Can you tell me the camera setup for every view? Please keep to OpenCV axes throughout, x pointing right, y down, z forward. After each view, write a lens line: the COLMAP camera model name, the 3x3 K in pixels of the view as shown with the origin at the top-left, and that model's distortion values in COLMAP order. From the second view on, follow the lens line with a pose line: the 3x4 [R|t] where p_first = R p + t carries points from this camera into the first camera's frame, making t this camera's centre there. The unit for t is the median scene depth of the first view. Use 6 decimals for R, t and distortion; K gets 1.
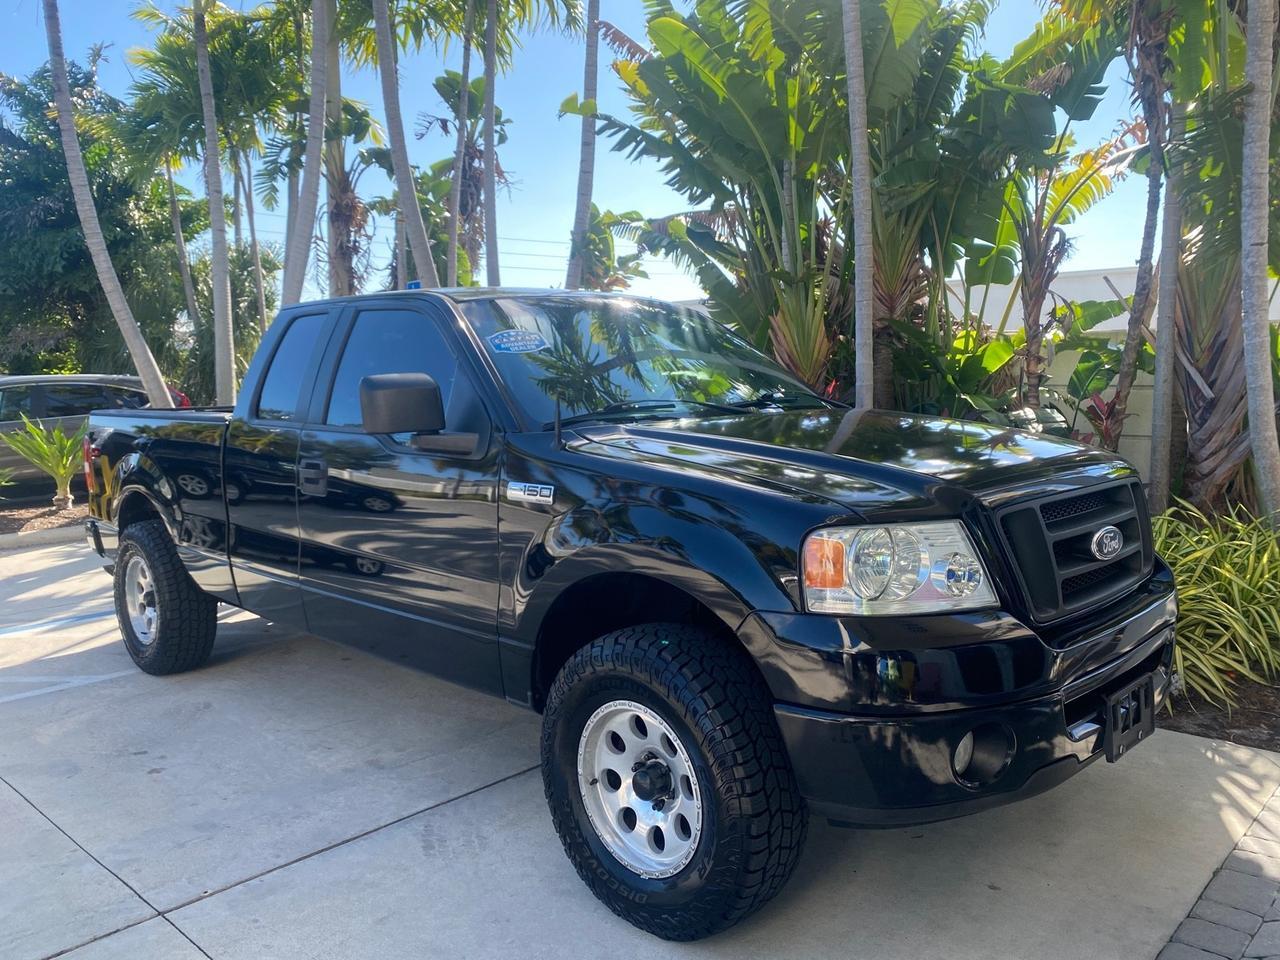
lens RADIAL K [[989.9, 0, 640.5], [0, 989.9, 467.9], [0, 0, 1]] dist [-0.001842, 0.002064]
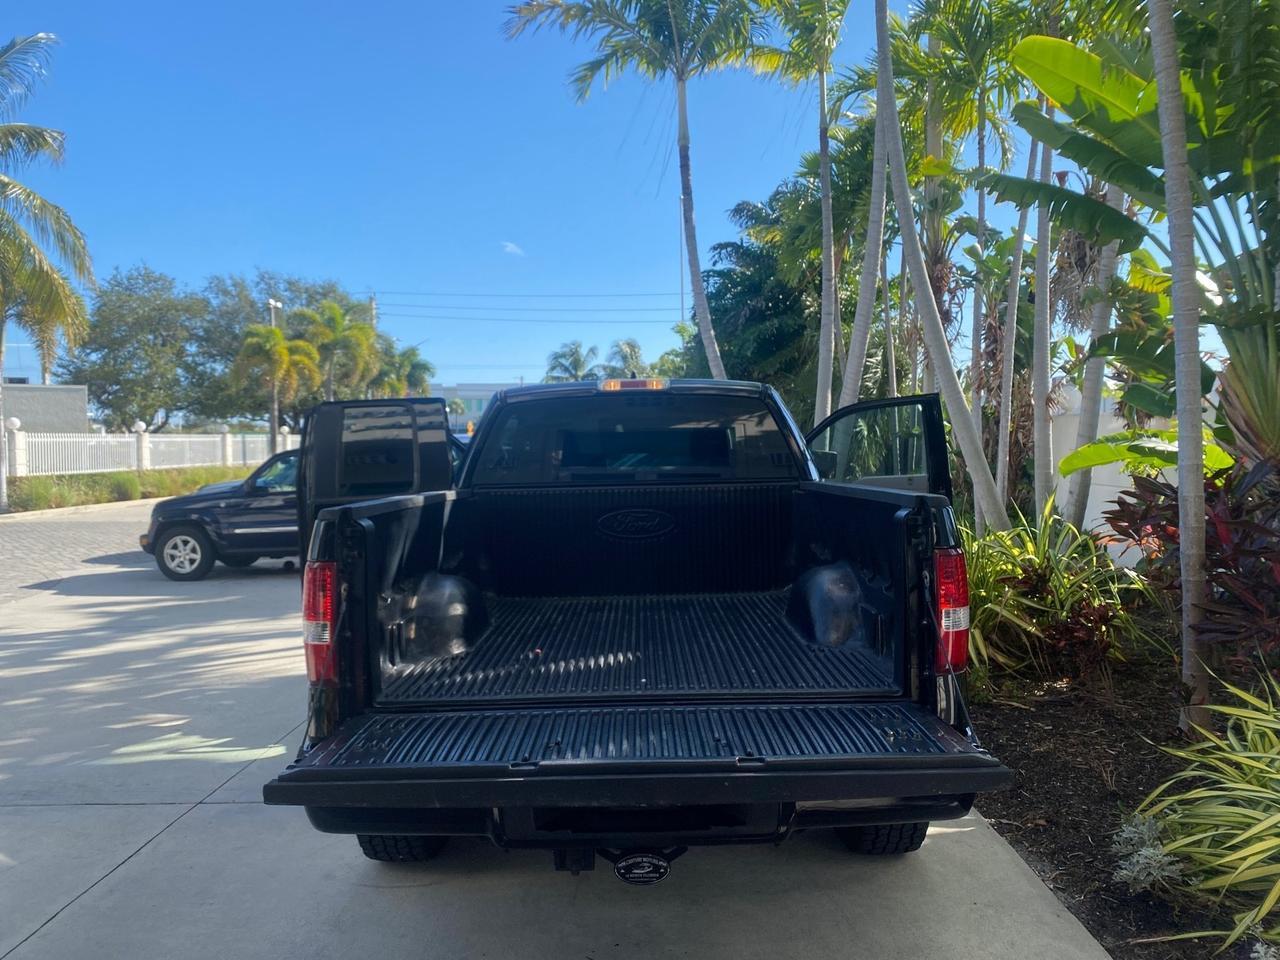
lens RADIAL K [[987.4, 0, 641.2], [0, 987.4, 463.8], [0, 0, 1]] dist [0.007873, -0.007564]
pose [[0.678720, 0.014708, -0.734250, 0.396321], [-0.063670, 0.997213, -0.038880, -0.021764], [0.731632, 0.073138, 0.677765, 0.151530]]
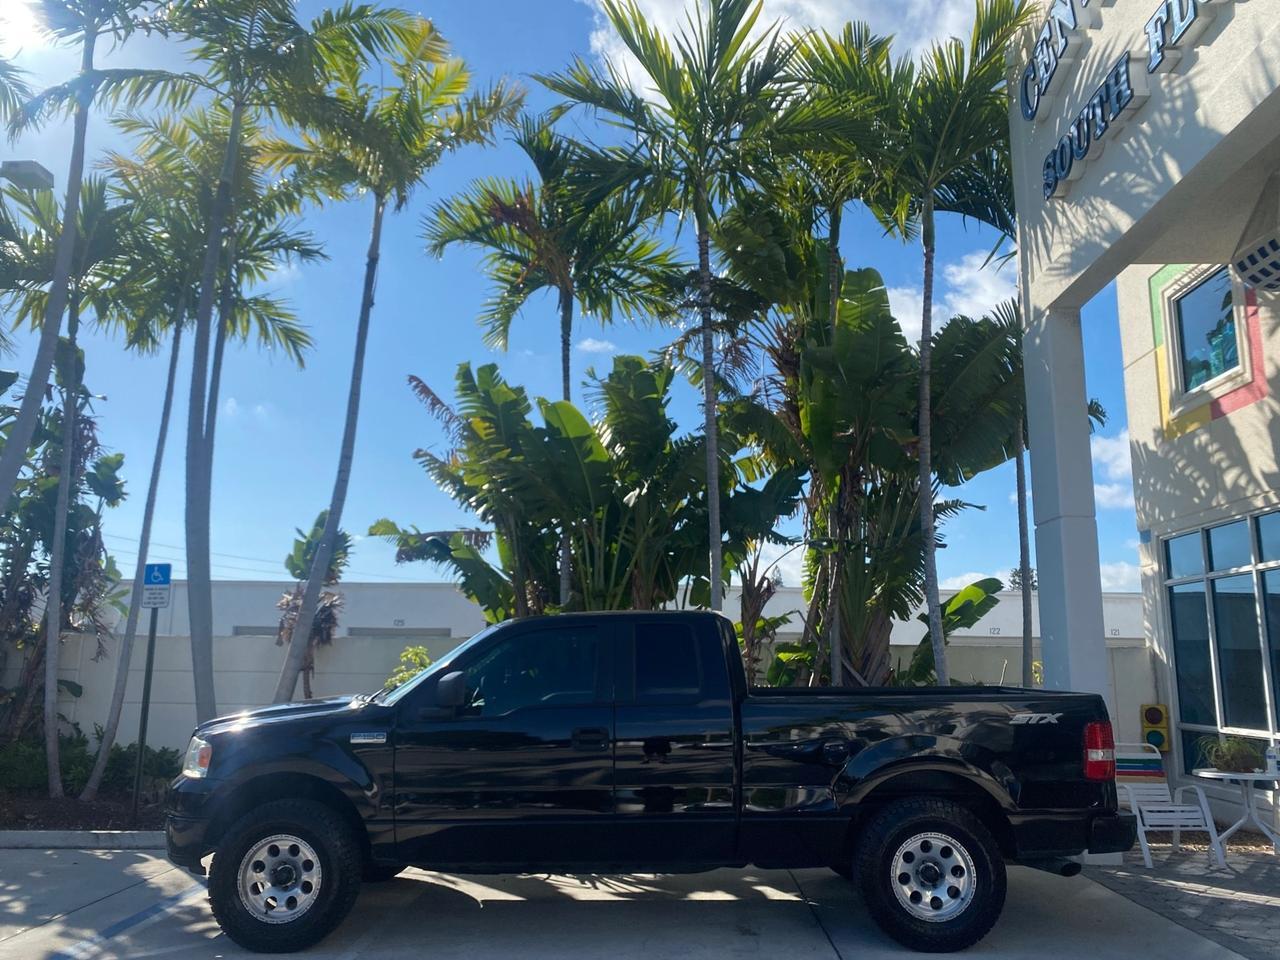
lens RADIAL K [[977.8, 0, 640.0], [0, 977.8, 480.0], [0, 0, 1]] dist [0.004051, -0.003665]
pose [[0.747047, 0.139140, 0.650047, -0.678063], [0.046616, 0.964479, -0.260014, 0.004806], [-0.663135, 0.224545, 0.714025, -0.021725]]
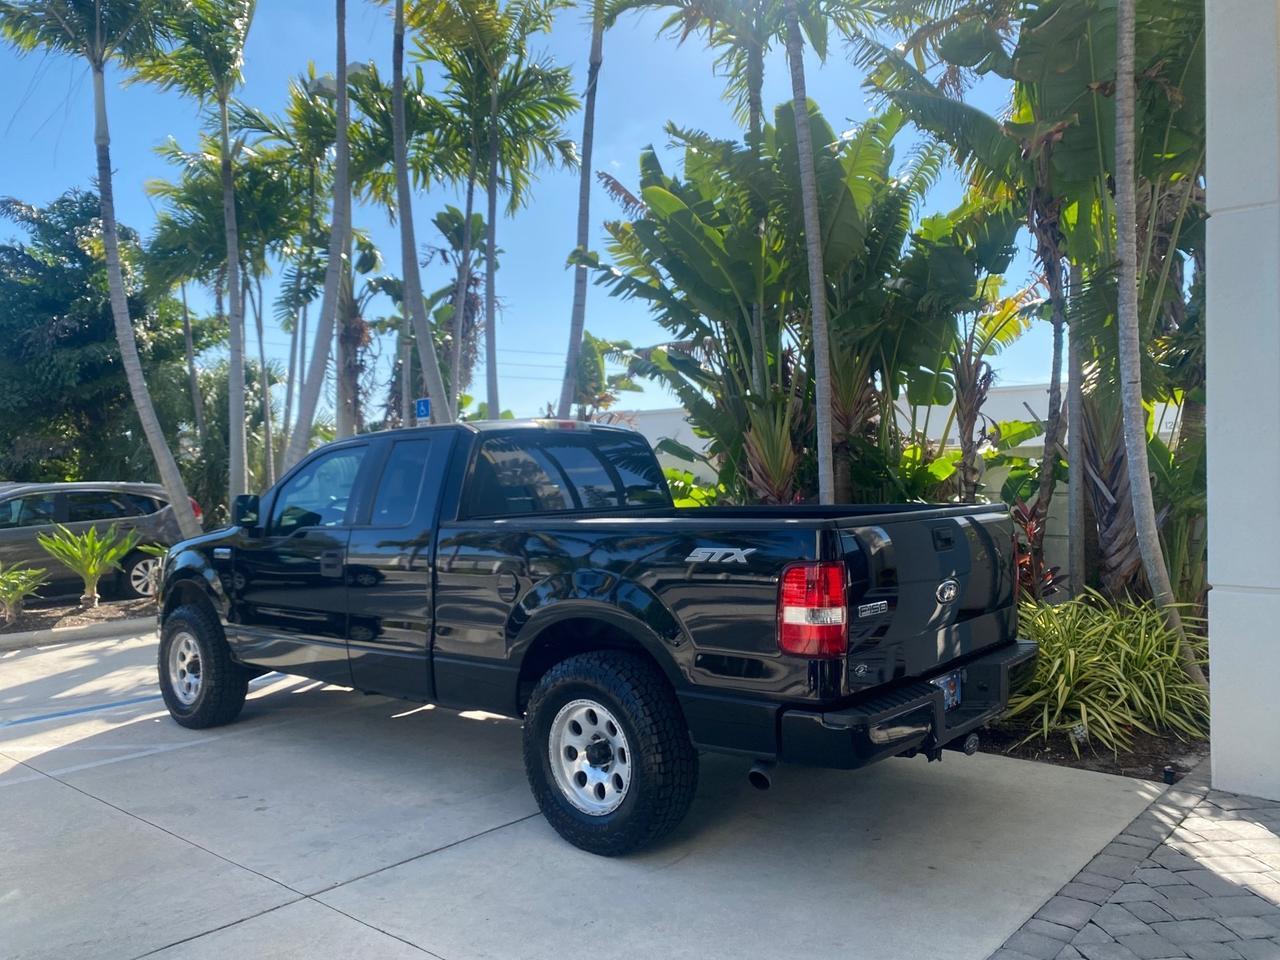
lens RADIAL K [[987.4, 0, 641.2], [0, 987.4, 463.8], [0, 0, 1]] dist [0.007873, -0.007564]
pose [[0.999332, 0.000196, 0.036539, -0.031701], [0.003794, 0.994023, -0.109105, 0.008227], [-0.036342, 0.109171, 0.993358, -0.138166]]
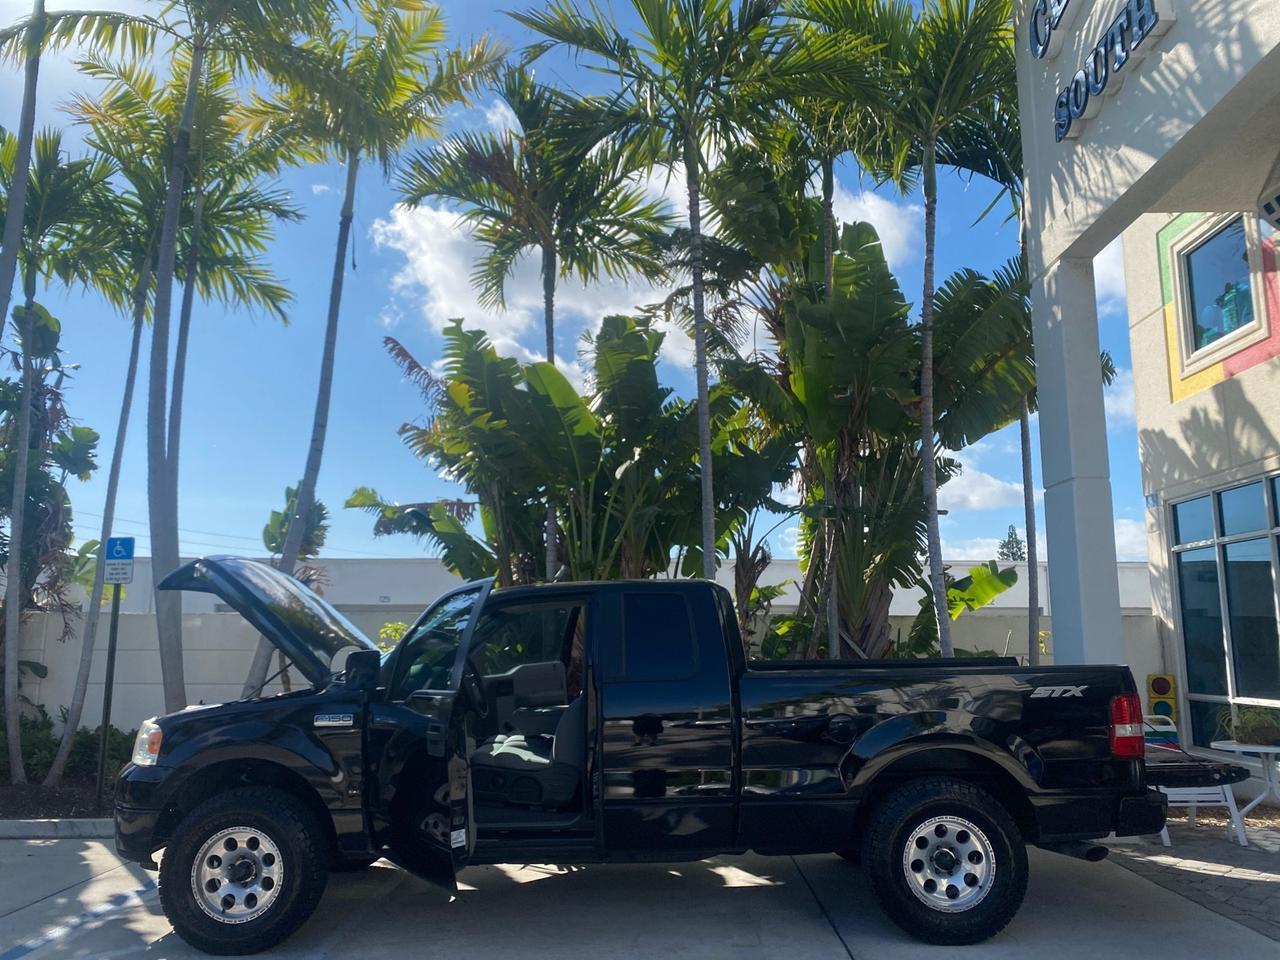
lens RADIAL K [[977.0, 0, 641.8], [0, 977.0, 478.2], [0, 0, 1]] dist [0.001449, 0.002590]
pose [[0.739561, 0.118286, 0.662614, -0.635106], [0.057174, 0.969839, -0.236944, 0.000967], [-0.670656, 0.213119, 0.710493, 0.025246]]
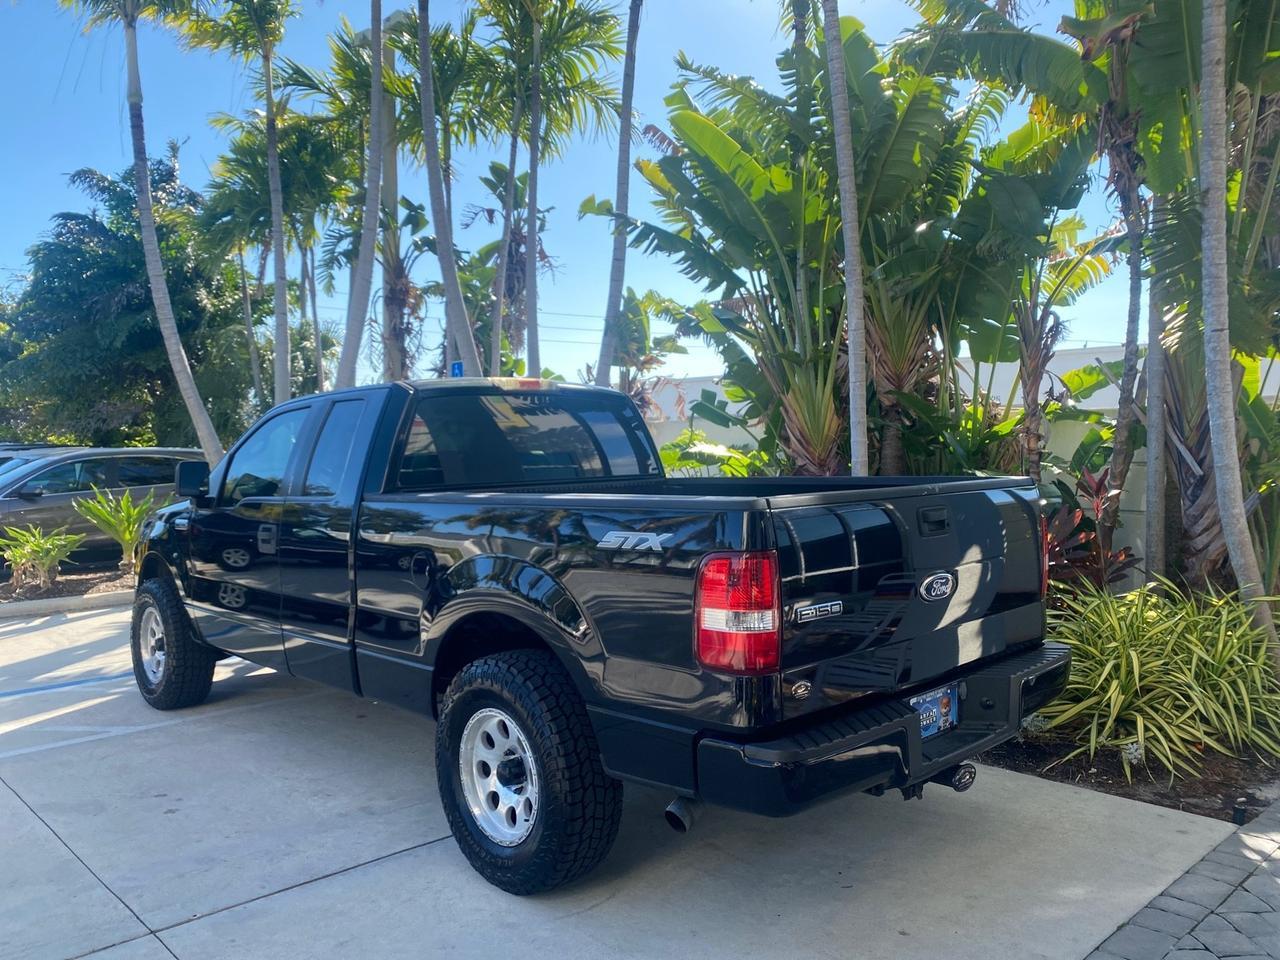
lens RADIAL K [[987.4, 0, 641.2], [0, 987.4, 463.8], [0, 0, 1]] dist [0.007873, -0.007564]
pose [[0.997883, 0.002742, -0.064975, 0.050904], [-0.007638, 0.997137, -0.075224, -0.000563], [0.064583, 0.075561, 0.995048, -0.045559]]
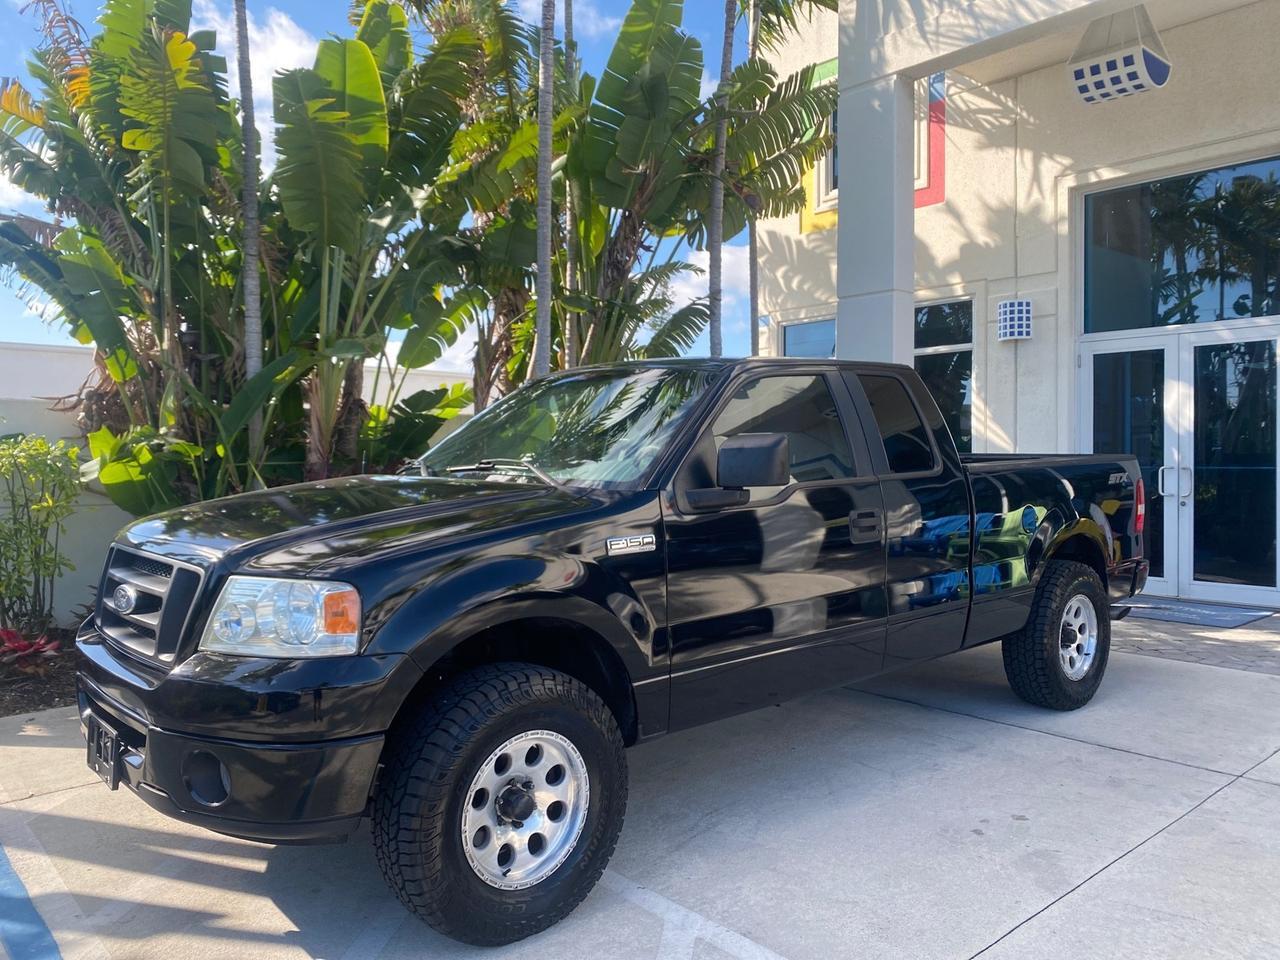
lens RADIAL K [[987.4, 0, 641.2], [0, 987.4, 463.8], [0, 0, 1]] dist [0.007873, -0.007564]
pose [[0.100976, -0.003219, 0.994884, -0.750701], [0.098164, 0.995147, -0.006743, -0.040001], [-0.990034, 0.098342, 0.100802, 0.612744]]
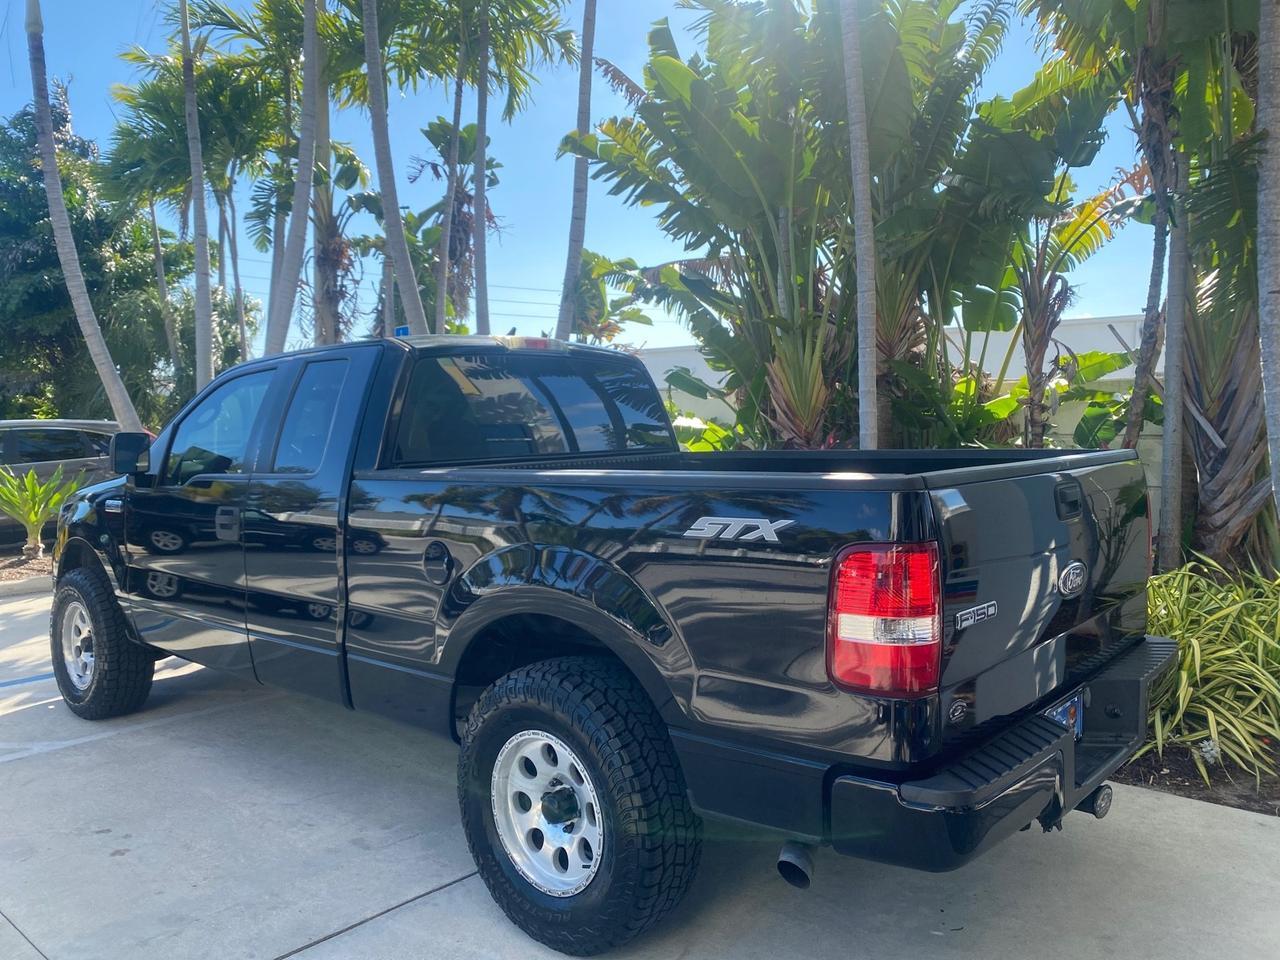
lens RADIAL K [[987.4, 0, 641.2], [0, 987.4, 463.8], [0, 0, 1]] dist [0.007873, -0.007564]
pose [[0.999820, 0.002846, 0.018784, -0.012251], [-0.001902, 0.998743, -0.050081, -0.004193], [-0.018903, 0.050036, 0.998569, 0.028480]]
